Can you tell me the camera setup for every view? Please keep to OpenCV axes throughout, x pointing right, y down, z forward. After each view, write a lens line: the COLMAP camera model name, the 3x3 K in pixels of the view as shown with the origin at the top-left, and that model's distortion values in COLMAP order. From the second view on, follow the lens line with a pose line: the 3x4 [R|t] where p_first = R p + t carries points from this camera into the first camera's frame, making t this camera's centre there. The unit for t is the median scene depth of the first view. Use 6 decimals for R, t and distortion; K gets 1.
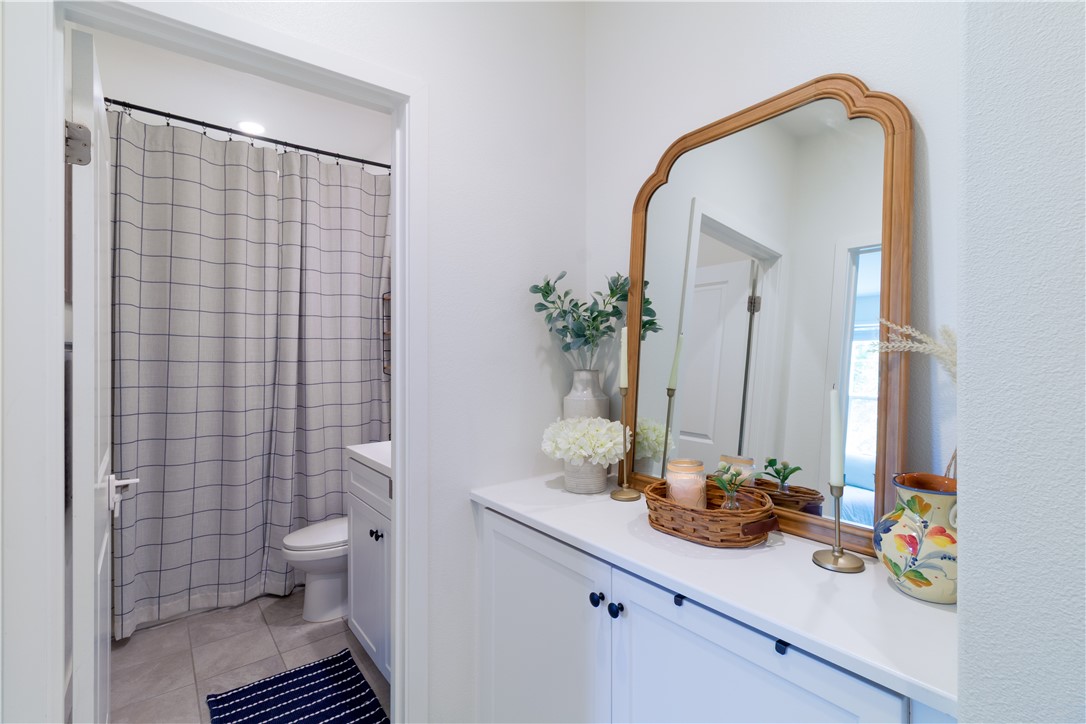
lens RADIAL K [[502.4, 0, 543.6], [0, 502.4, 359.8], [0, 0, 1]] dist [0.002098, 0.001148]
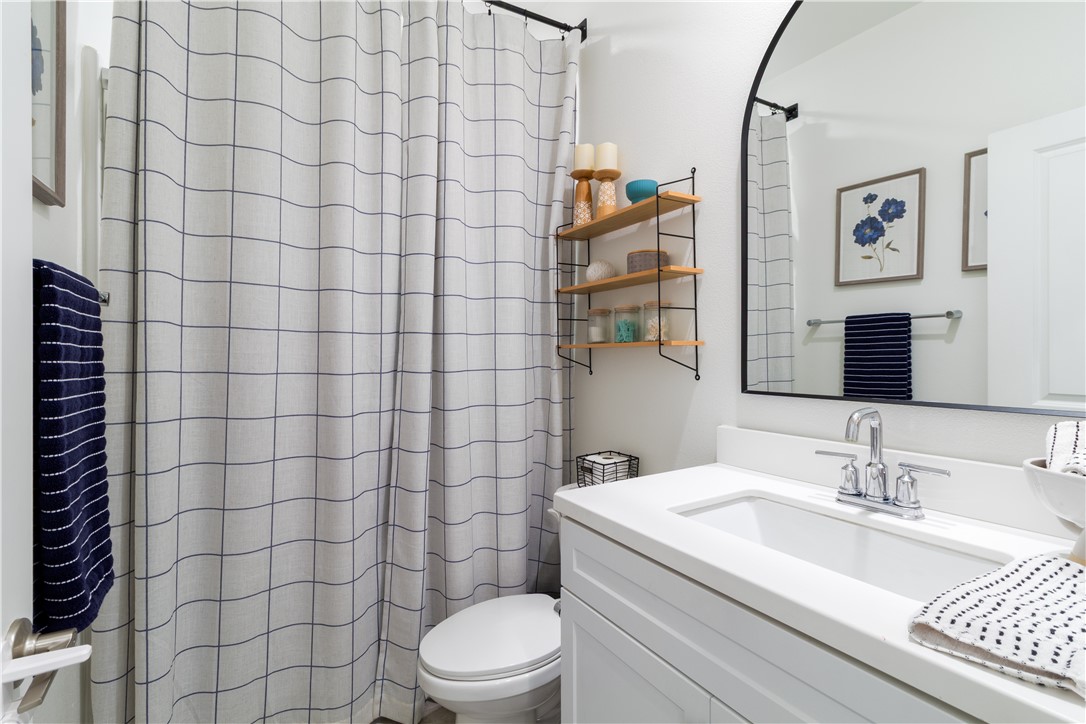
lens RADIAL K [[502.4, 0, 543.7], [0, 502.4, 361.7], [0, 0, 1]] dist [0.002098, 0.001148]
pose [[0.992567, 0.000734, -0.121697, -0.287787], [-0.000661, 1.000000, 0.000641, 0.036895], [0.121697, -0.000556, 0.992567, 0.426115]]
